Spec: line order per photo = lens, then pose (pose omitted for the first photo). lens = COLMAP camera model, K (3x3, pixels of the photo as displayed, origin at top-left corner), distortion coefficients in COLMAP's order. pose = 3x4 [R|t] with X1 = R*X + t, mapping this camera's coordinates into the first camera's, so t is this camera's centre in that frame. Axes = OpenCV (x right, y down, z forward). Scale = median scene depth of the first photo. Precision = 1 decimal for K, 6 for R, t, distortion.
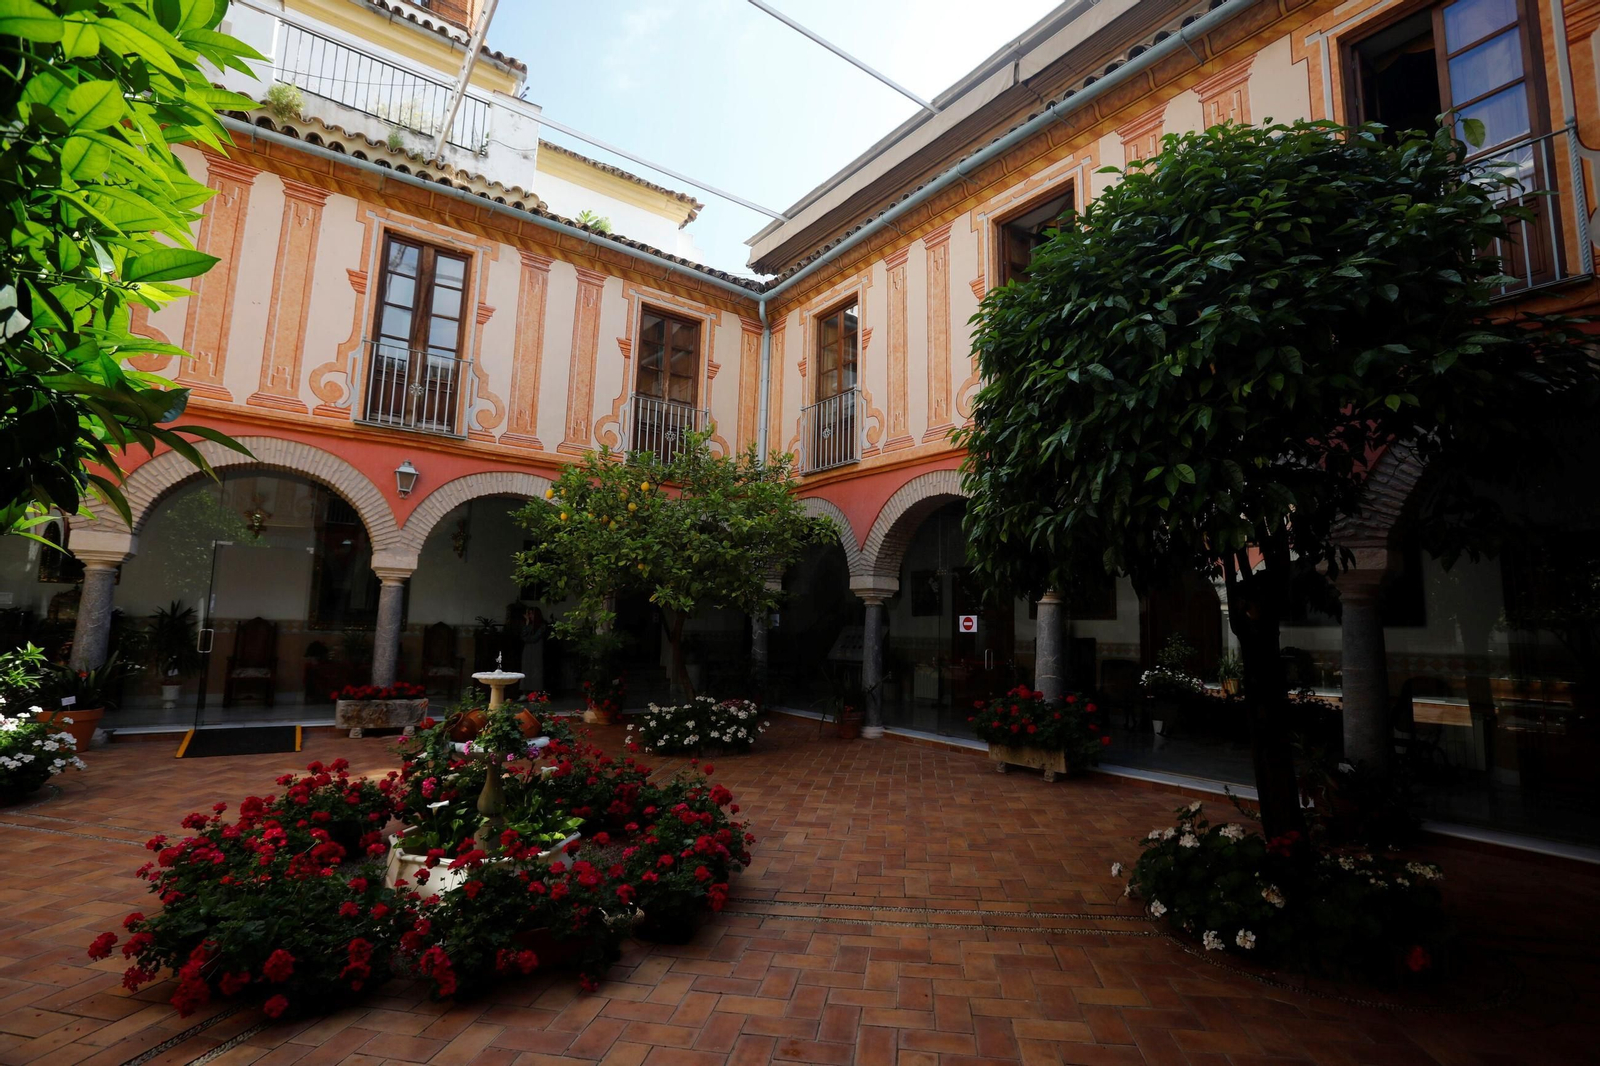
lens RADIAL K [[726.2, 0, 793.2], [0, 726.2, 541.4], [0, 0, 1]] dist [-0.082689, 0.037400]
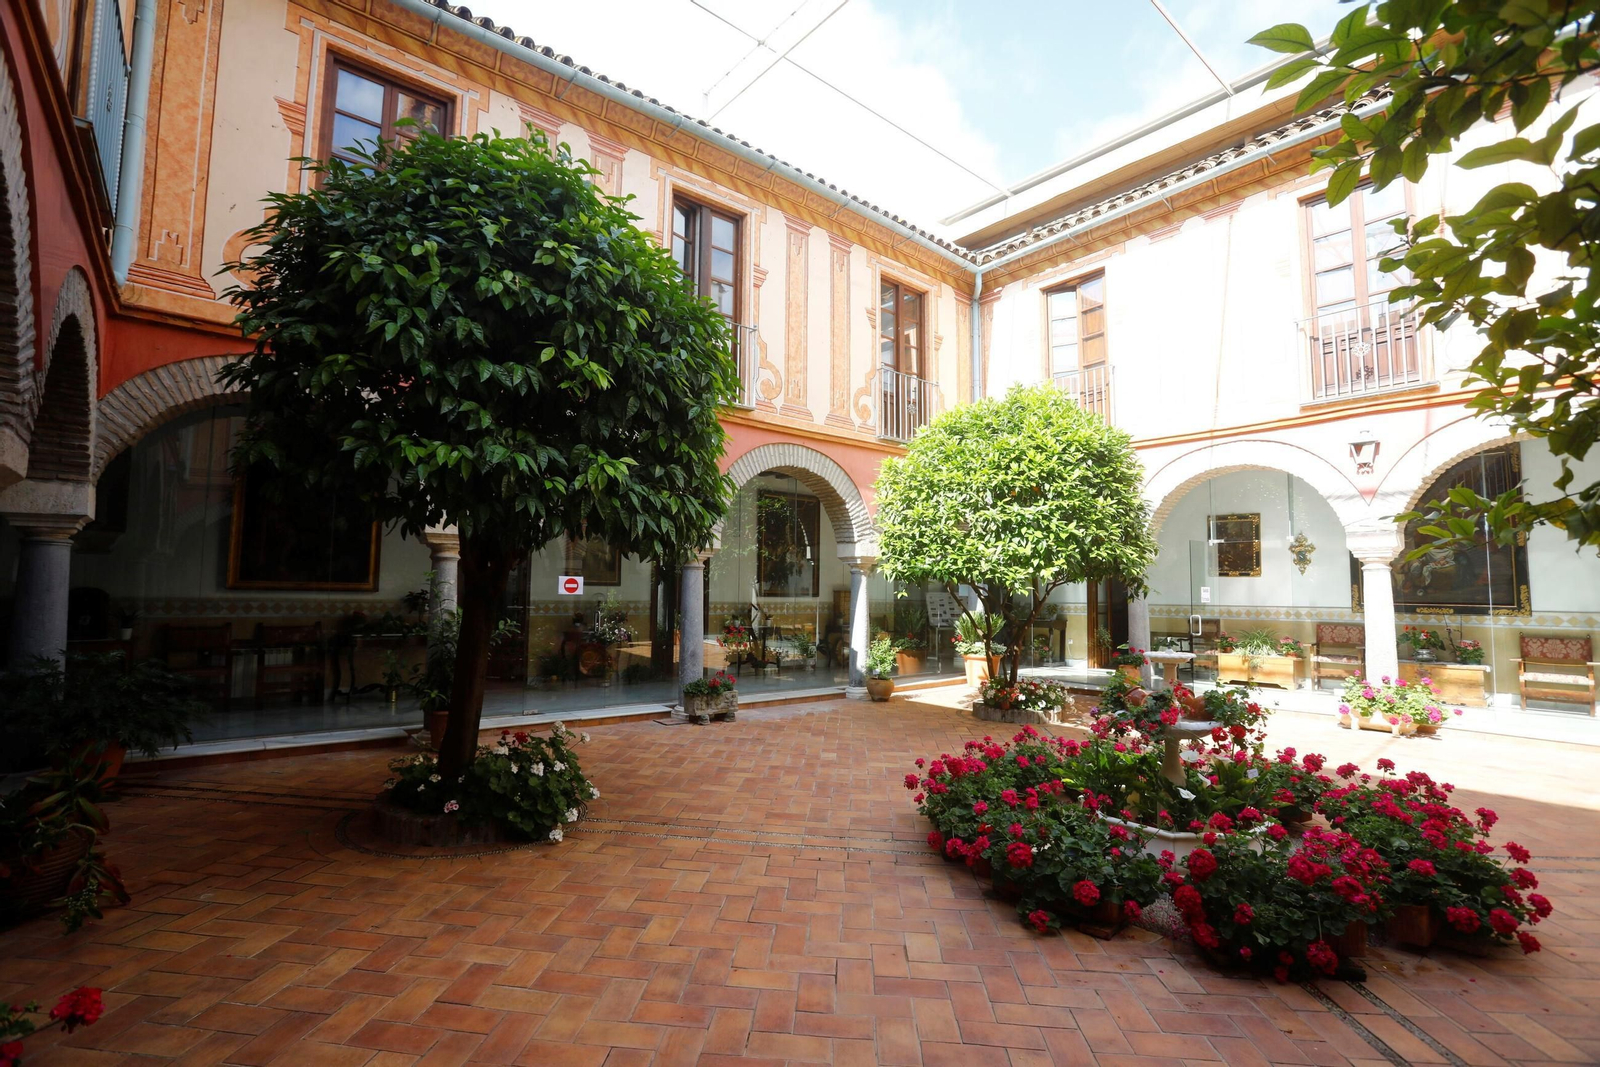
lens RADIAL K [[728.3, 0, 798.5], [0, 728.3, 542.7], [0, 0, 1]] dist [-0.075894, 0.030424]
pose [[-0.996605, -0.041962, -0.070831, 0.105623], [-0.028335, 0.982621, -0.183447, 0.124853], [0.077298, -0.180817, -0.980474, 1.063193]]
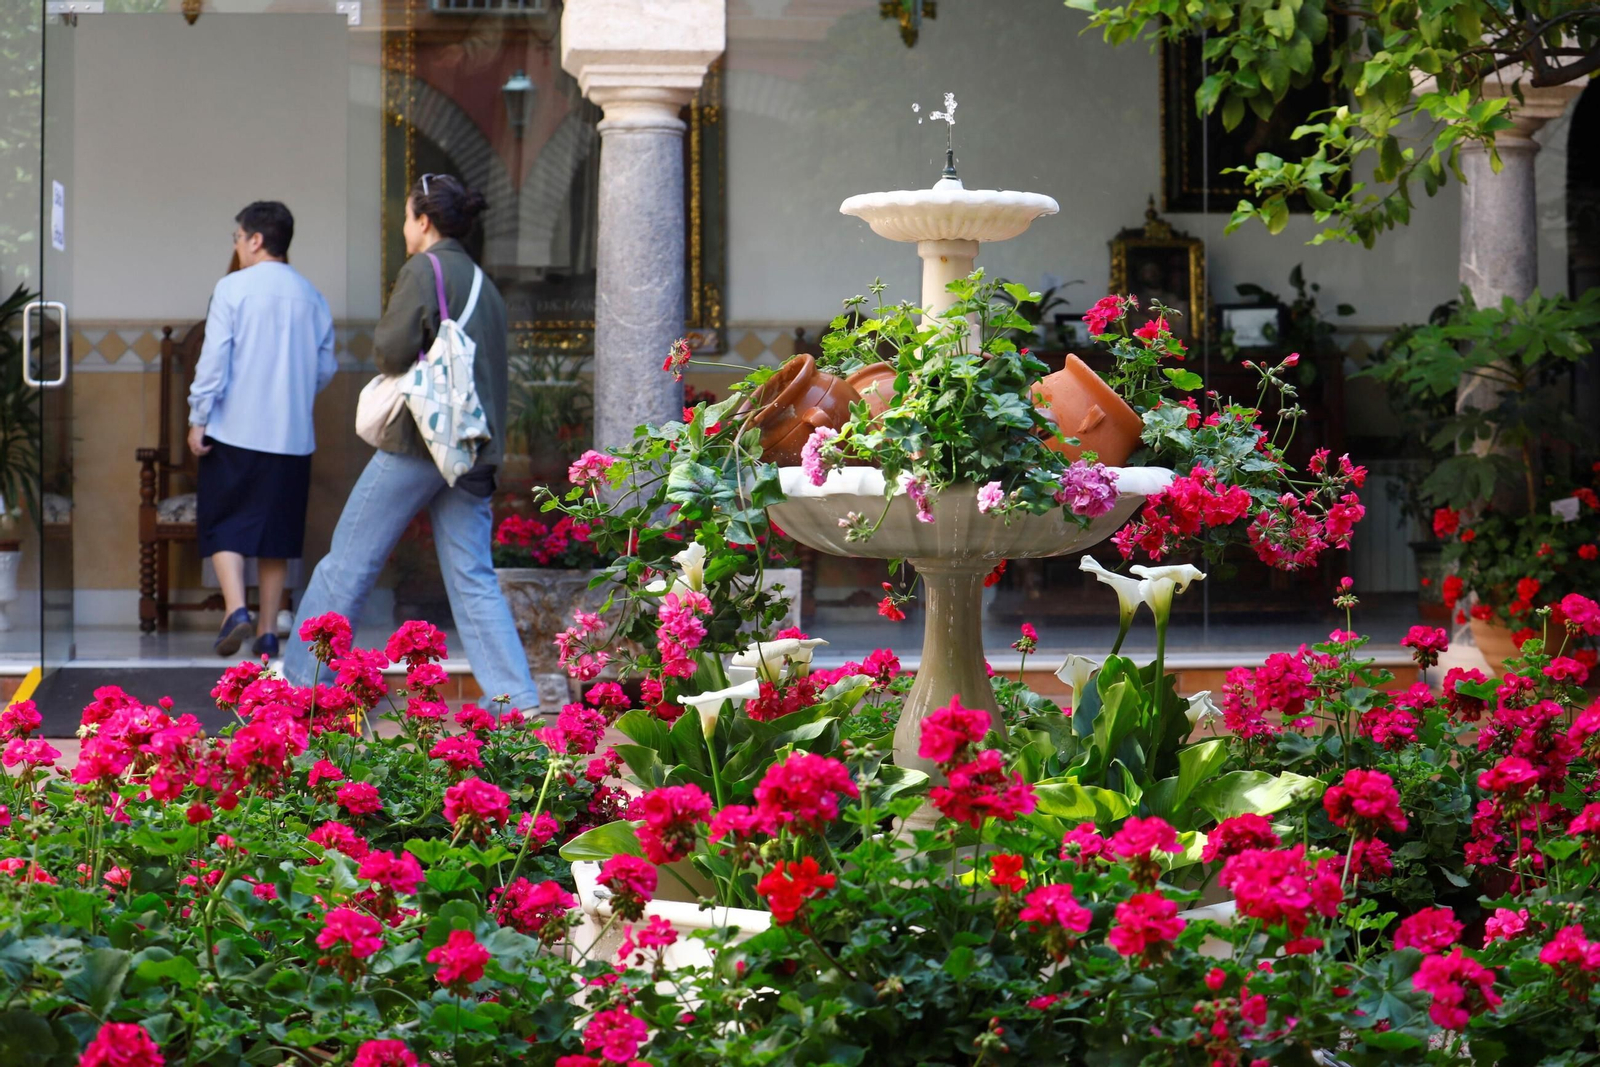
lens RADIAL K [[3203.3, 0, 800.0], [0, 3203.3, 533.5], [0, 0, 1]] dist [-0.183410, -0.129888]
pose [[0.877123, -0.017443, -0.479949, 0.022716], [0.079488, 0.990830, 0.109255, 0.094317], [0.473643, -0.133980, 0.870466, 0.031672]]
